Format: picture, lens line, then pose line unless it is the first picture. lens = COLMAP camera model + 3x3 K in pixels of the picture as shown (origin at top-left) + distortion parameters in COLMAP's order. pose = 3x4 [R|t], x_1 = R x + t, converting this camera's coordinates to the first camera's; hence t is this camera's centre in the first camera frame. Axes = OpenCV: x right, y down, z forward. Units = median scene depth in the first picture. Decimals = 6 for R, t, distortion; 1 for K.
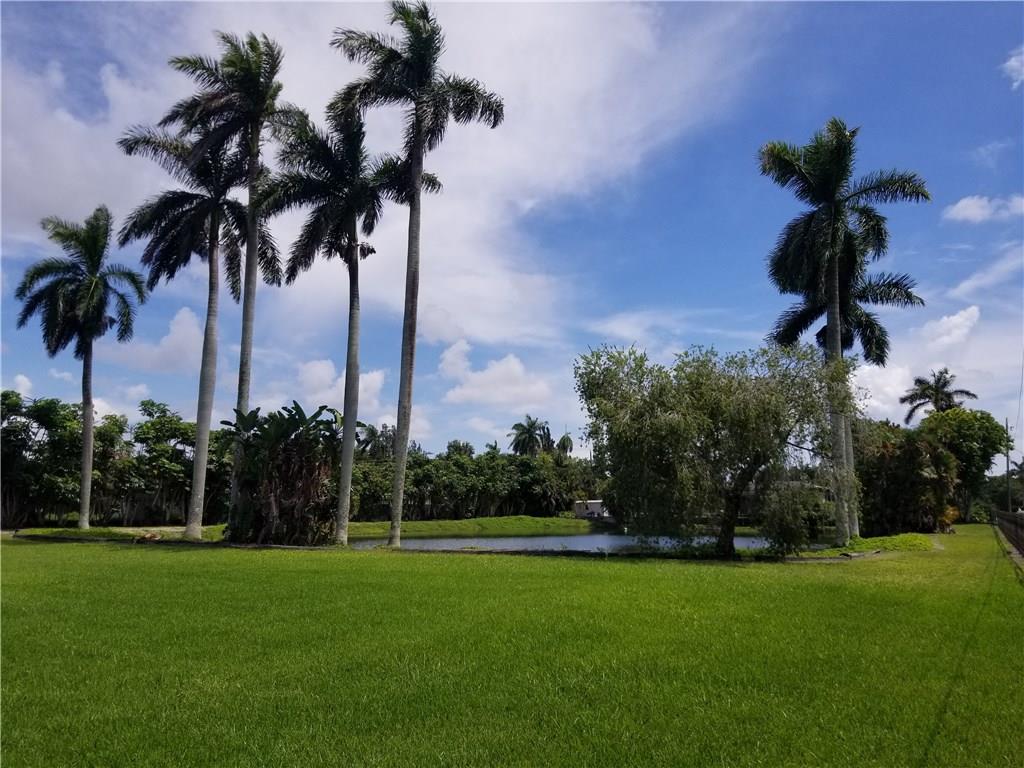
lens RADIAL K [[856.1, 0, 493.3], [0, 856.1, 355.9], [0, 0, 1]] dist [0.068750, -0.053763]
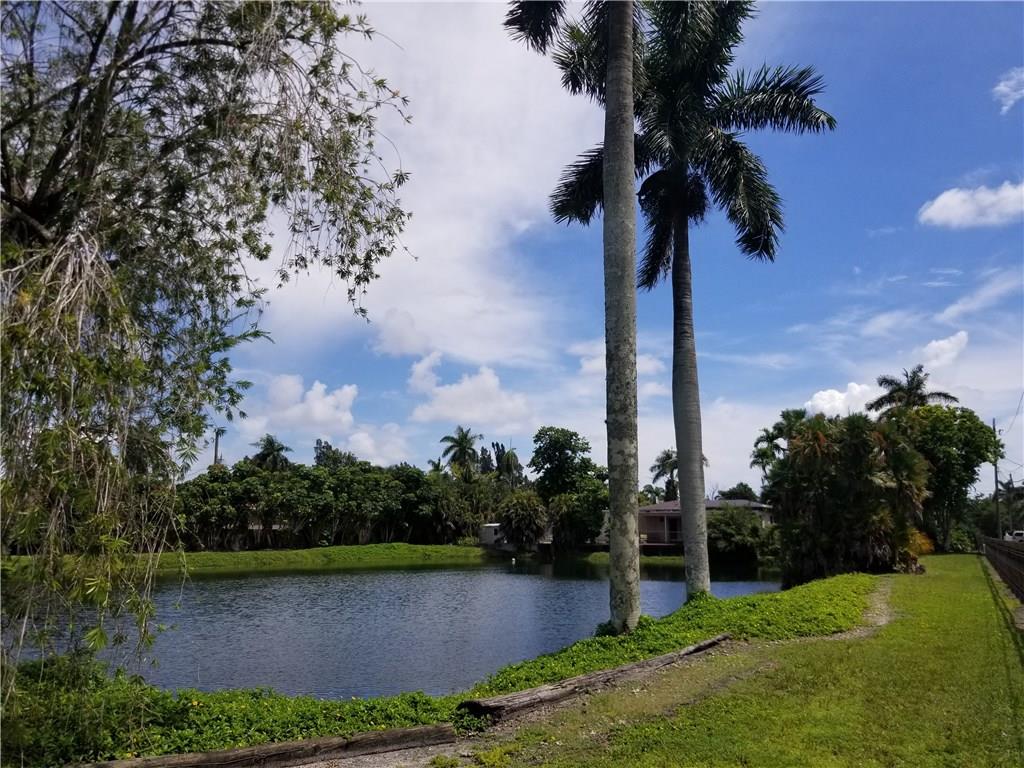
lens RADIAL K [[856.1, 0, 527.6], [0, 856.1, 356.4], [0, 0, 1]] dist [0.068750, -0.053763]
pose [[0.999123, 0.009777, 0.040715, 0.133108], [-0.008674, 0.999593, -0.027180, 0.040044], [-0.040964, 0.026803, 0.998801, 0.229947]]
